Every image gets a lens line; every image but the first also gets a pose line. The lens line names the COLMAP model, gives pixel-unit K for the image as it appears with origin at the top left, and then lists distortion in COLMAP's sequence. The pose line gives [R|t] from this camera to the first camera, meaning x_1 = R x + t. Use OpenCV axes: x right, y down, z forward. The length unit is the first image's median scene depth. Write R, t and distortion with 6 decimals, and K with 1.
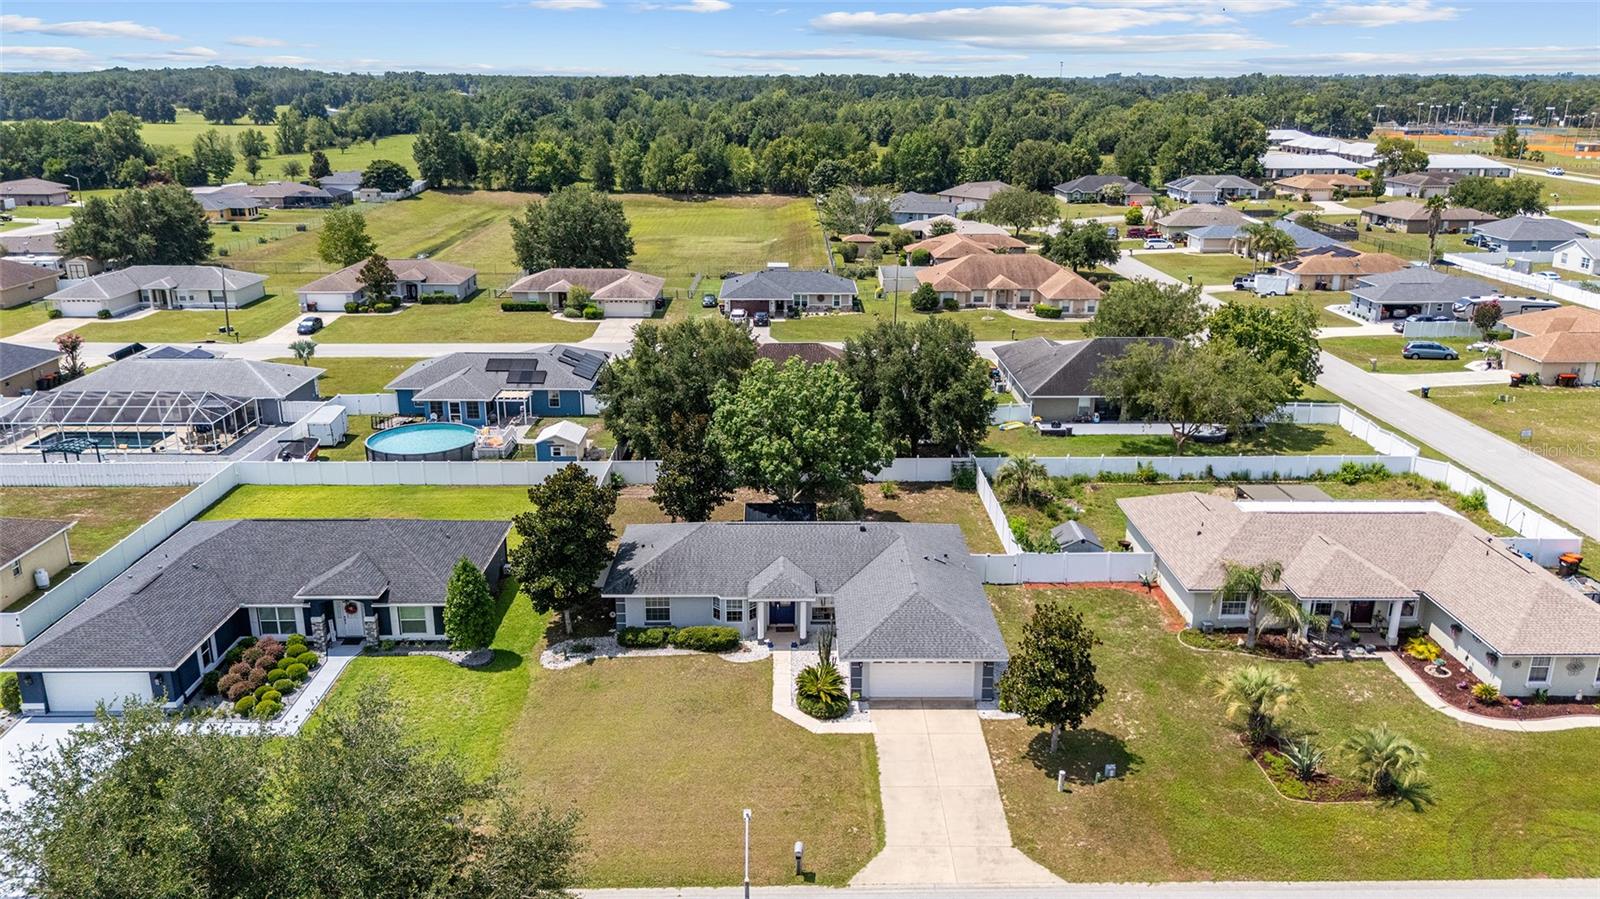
lens RADIAL K [[1176.6, 0, 809.0], [0, 1176.6, 448.6], [0, 0, 1]] dist [0.074145, -0.089476]
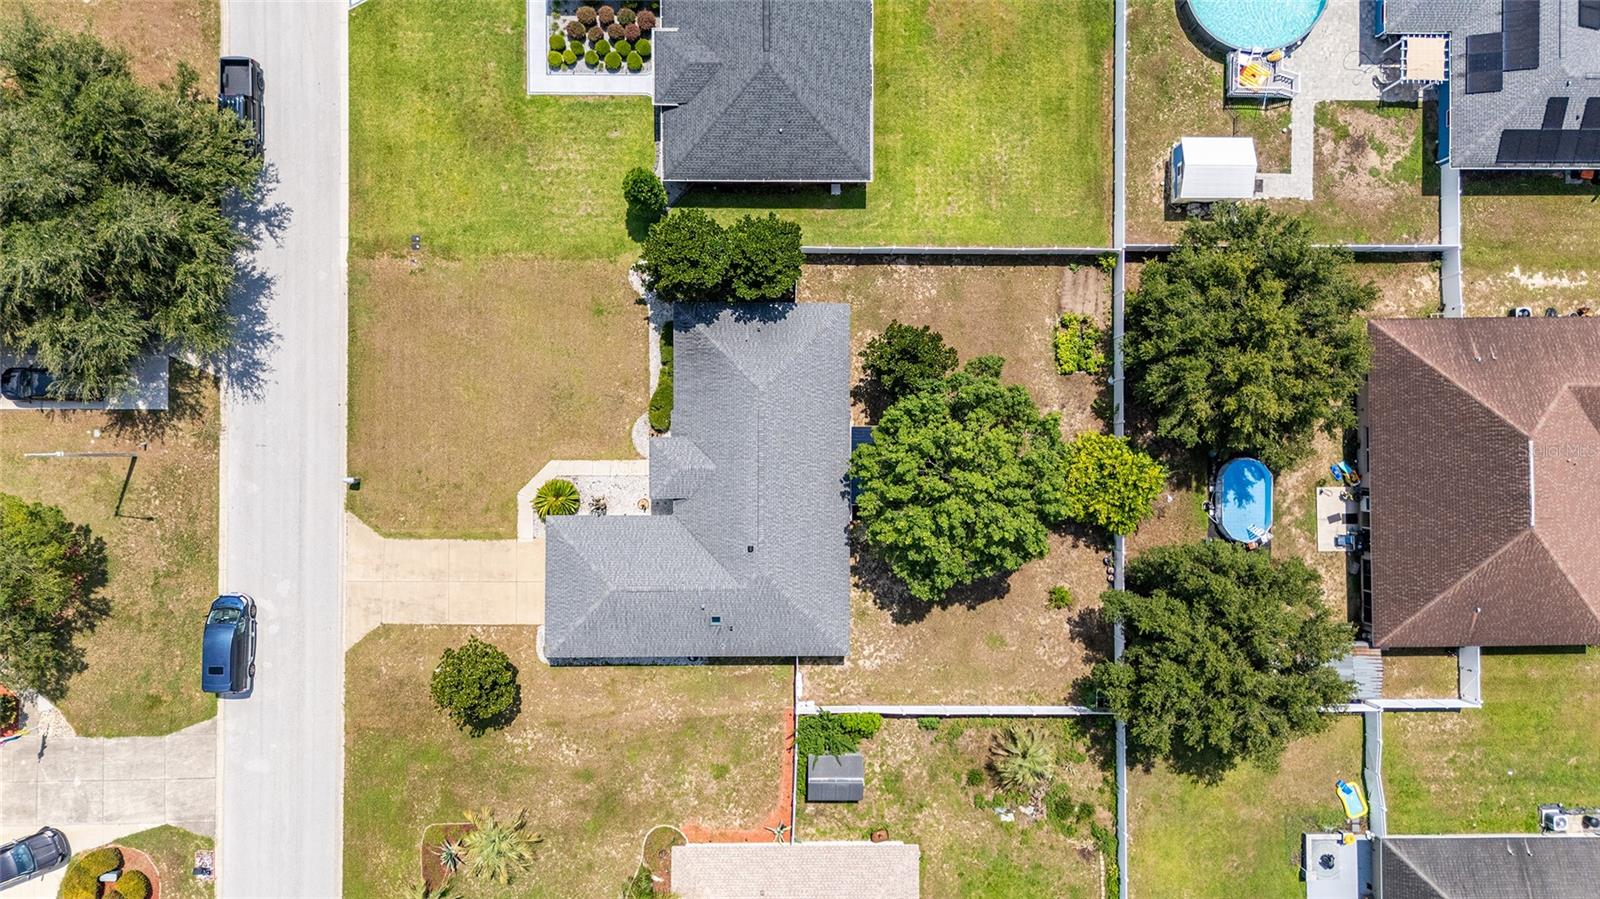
lens RADIAL K [[1176.6, 0, 799.1], [0, 1176.6, 449.6], [0, 0, 1]] dist [0.074145, -0.089476]
pose [[-0.015378, 0.999870, 0.004859, -0.033774], [-0.338544, -0.009779, 0.940900, -0.672705], [0.940825, 0.012824, 0.338650, 0.527568]]
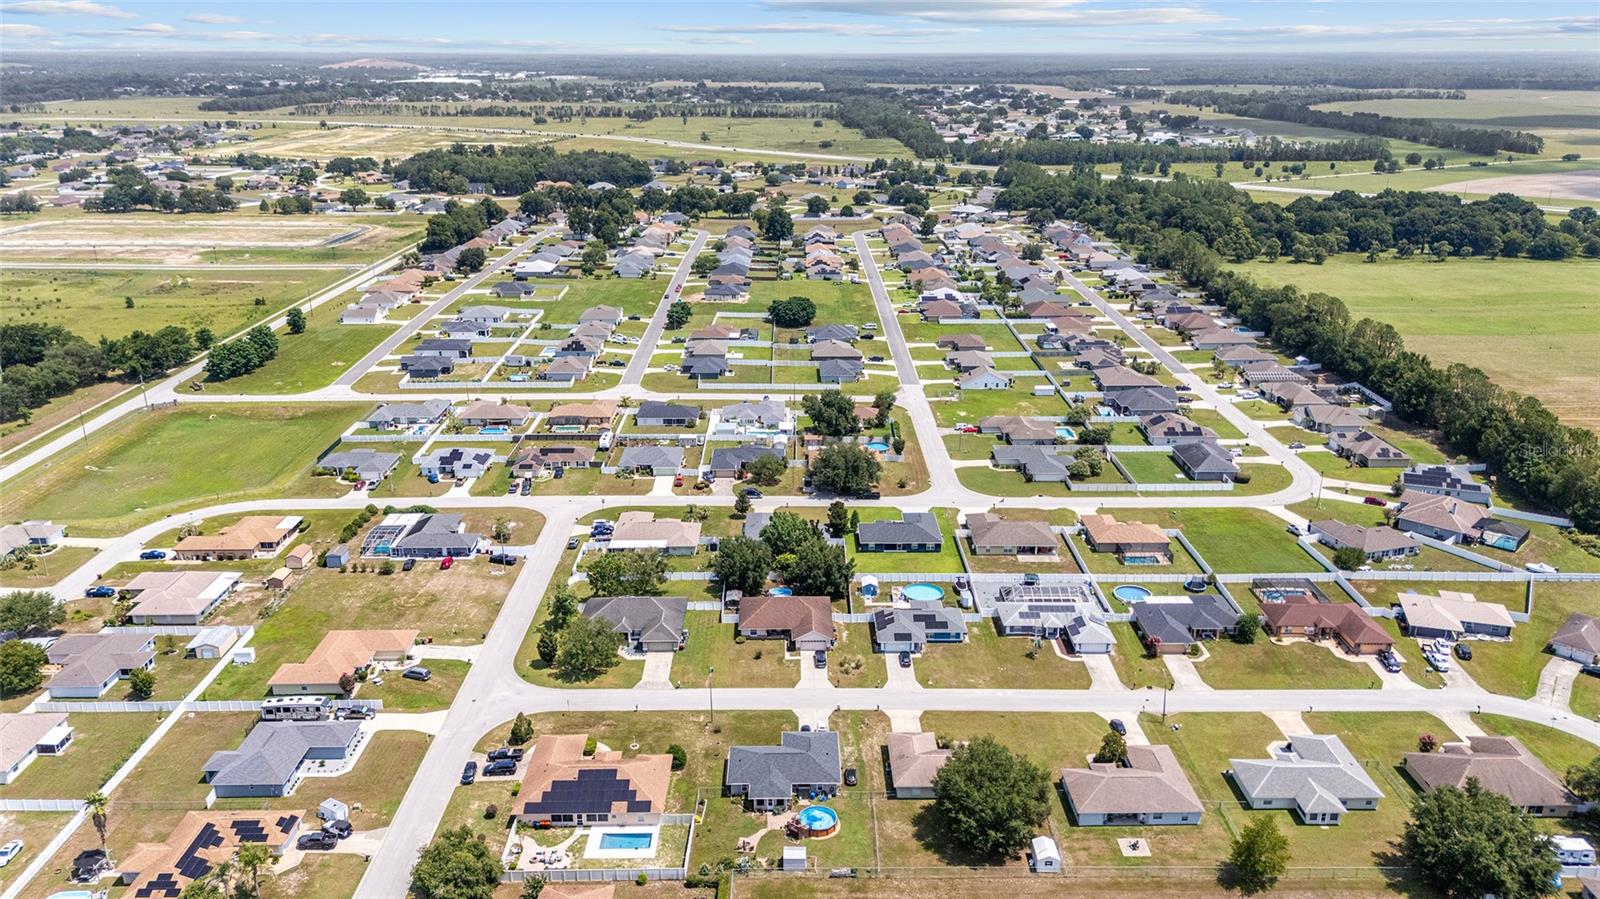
lens RADIAL K [[1176.6, 0, 802.8], [0, 1176.6, 448.4], [0, 0, 1]] dist [0.074145, -0.089476]
pose [[-0.999963, -0.005212, 0.006812, -0.073224], [-0.000191, 0.807511, 0.589852, -2.017041], [-0.008575, 0.589829, -0.807483, 3.235659]]
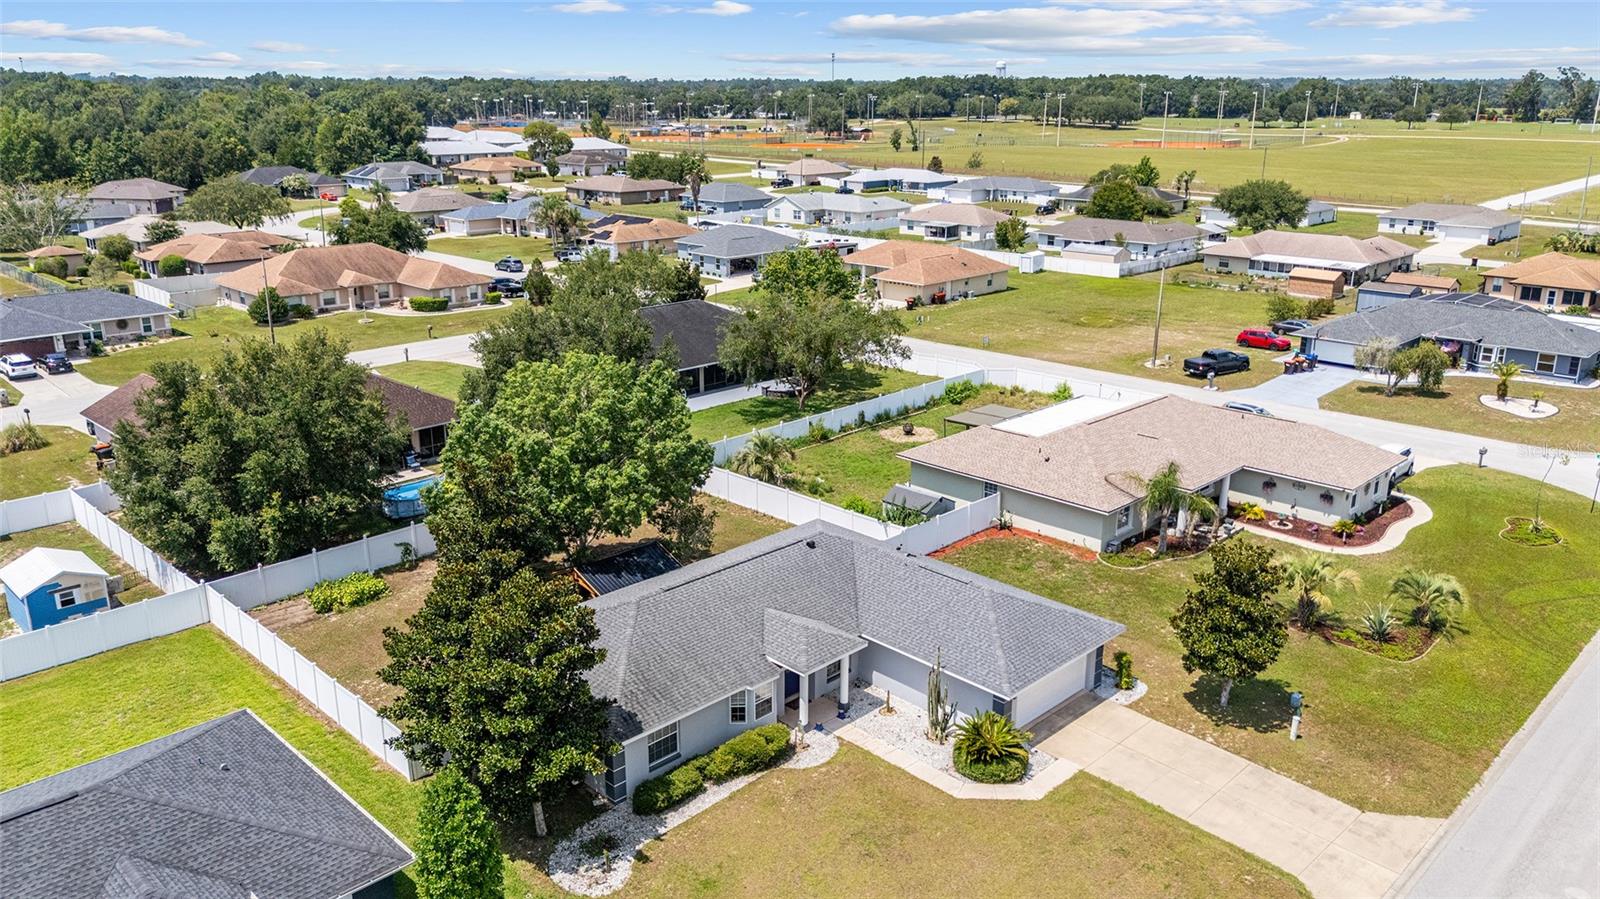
lens RADIAL K [[1176.6, 0, 815.4], [0, 1176.6, 438.1], [0, 0, 1]] dist [0.074145, -0.089476]
pose [[0.710796, -0.201468, 0.673929, -0.345725], [0.209002, 0.975325, 0.071134, -0.041281], [-0.671631, 0.090290, 0.735364, 0.322691]]
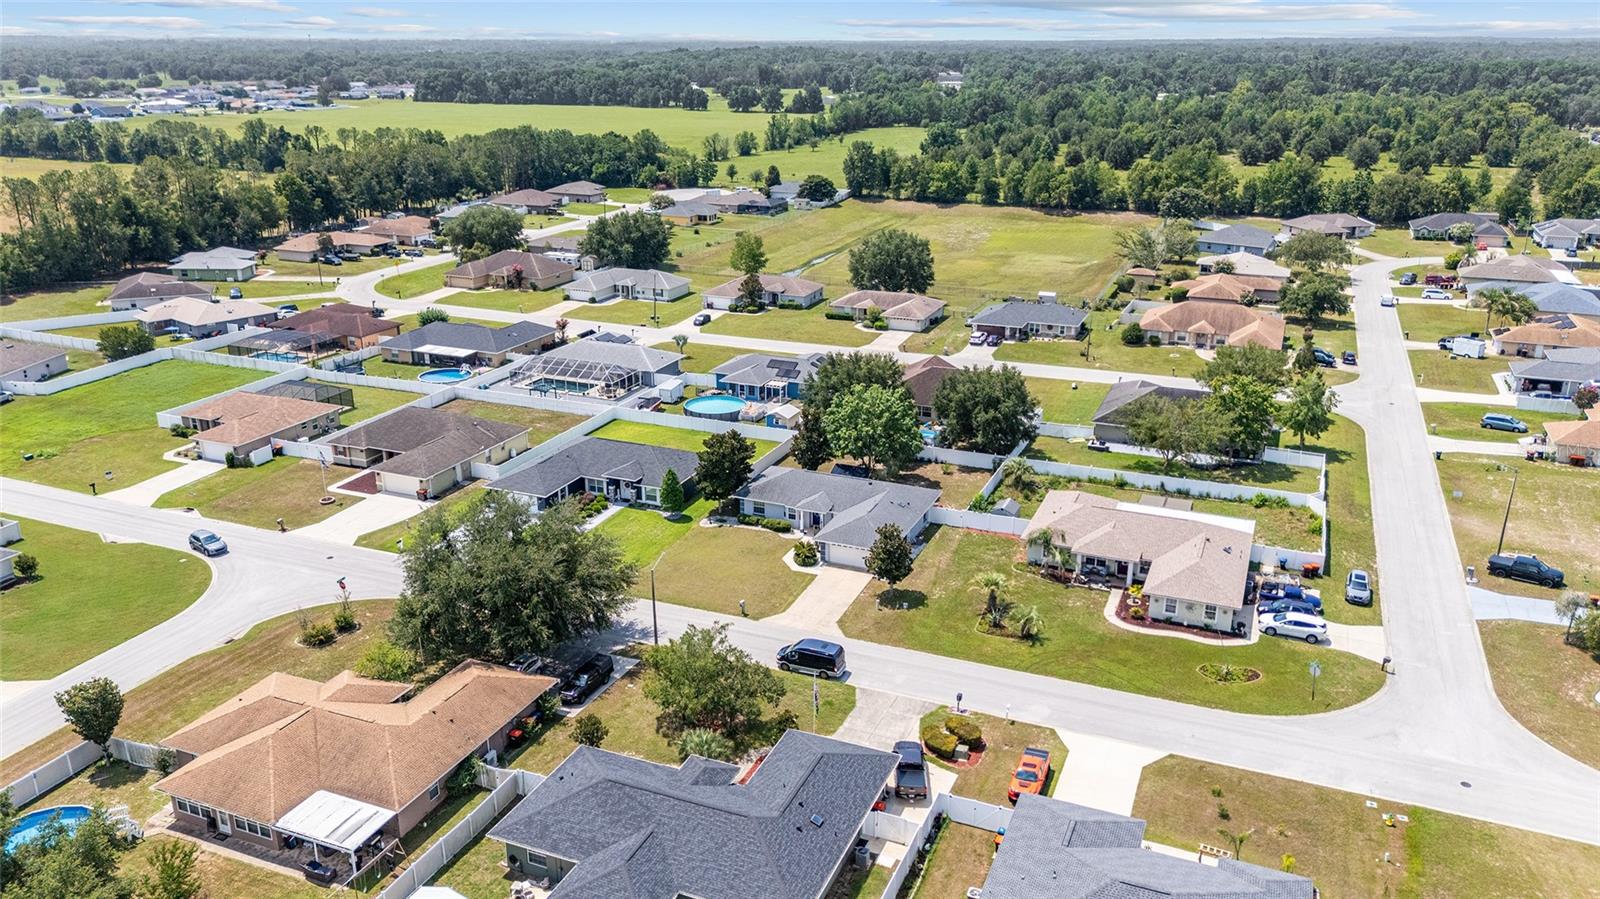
lens RADIAL K [[1176.6, 0, 804.4], [0, 1176.6, 451.5], [0, 0, 1]] dist [0.074145, -0.089476]
pose [[0.915826, 0.128764, -0.380373, 0.495598], [-0.116674, 0.991658, 0.054782, -0.054551], [0.384254, -0.005791, 0.923209, -0.581200]]
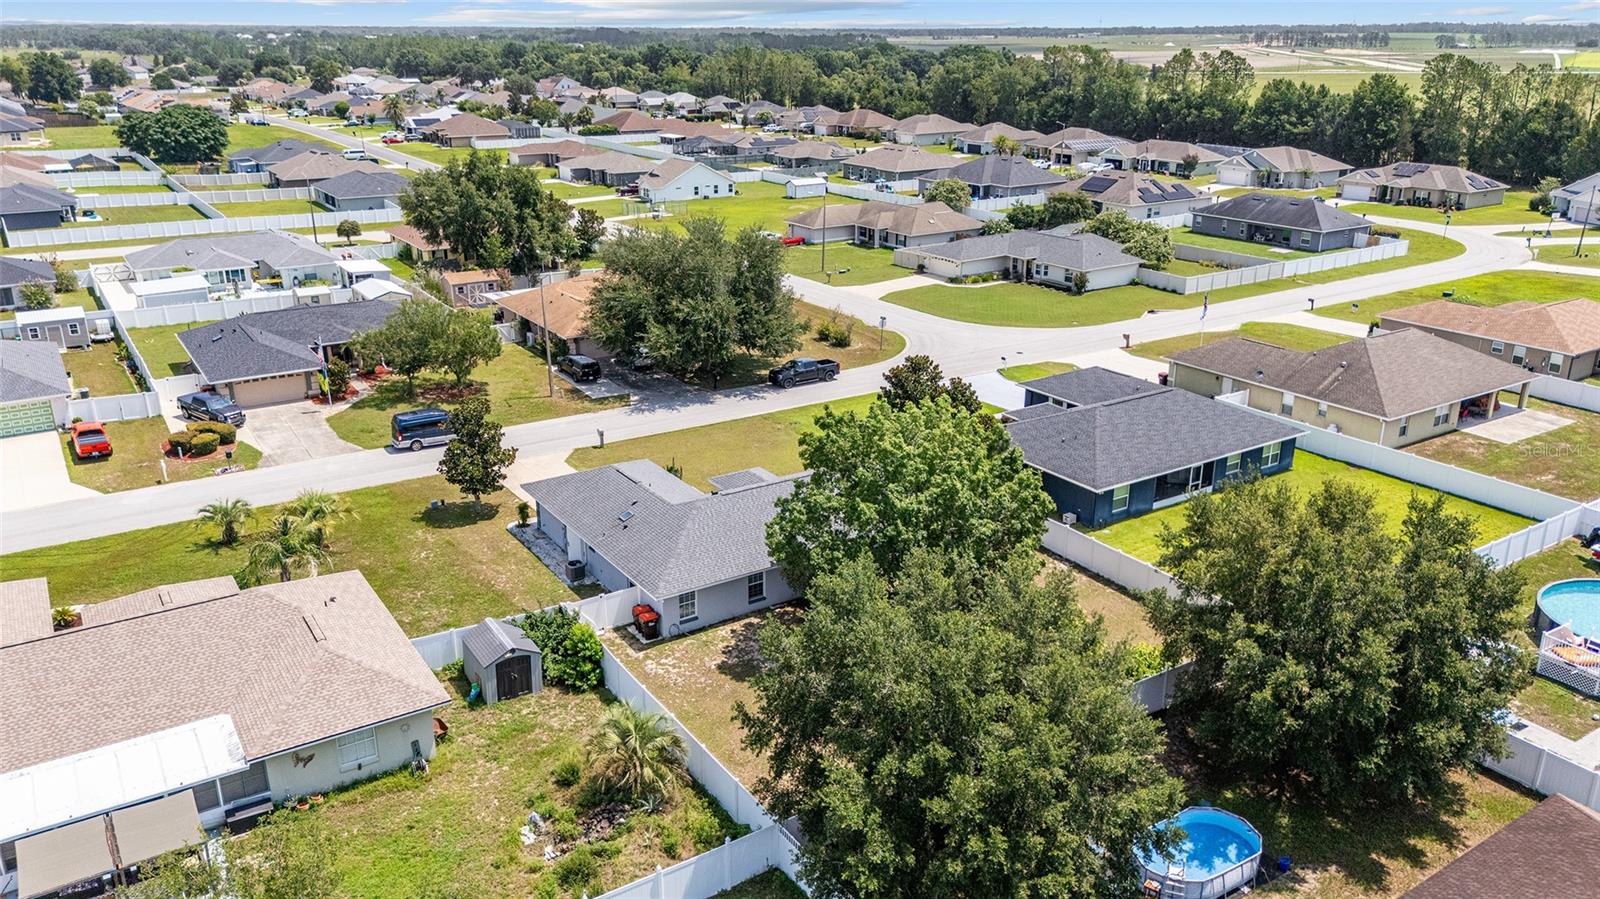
lens RADIAL K [[1176.6, 0, 795.4], [0, 1176.6, 460.2], [0, 0, 1]] dist [0.074145, -0.089476]
pose [[-0.844666, 0.178950, -0.504496, 0.344304], [-0.163389, 0.811300, 0.561335, -0.365164], [0.509748, 0.556569, -0.656039, 1.226383]]
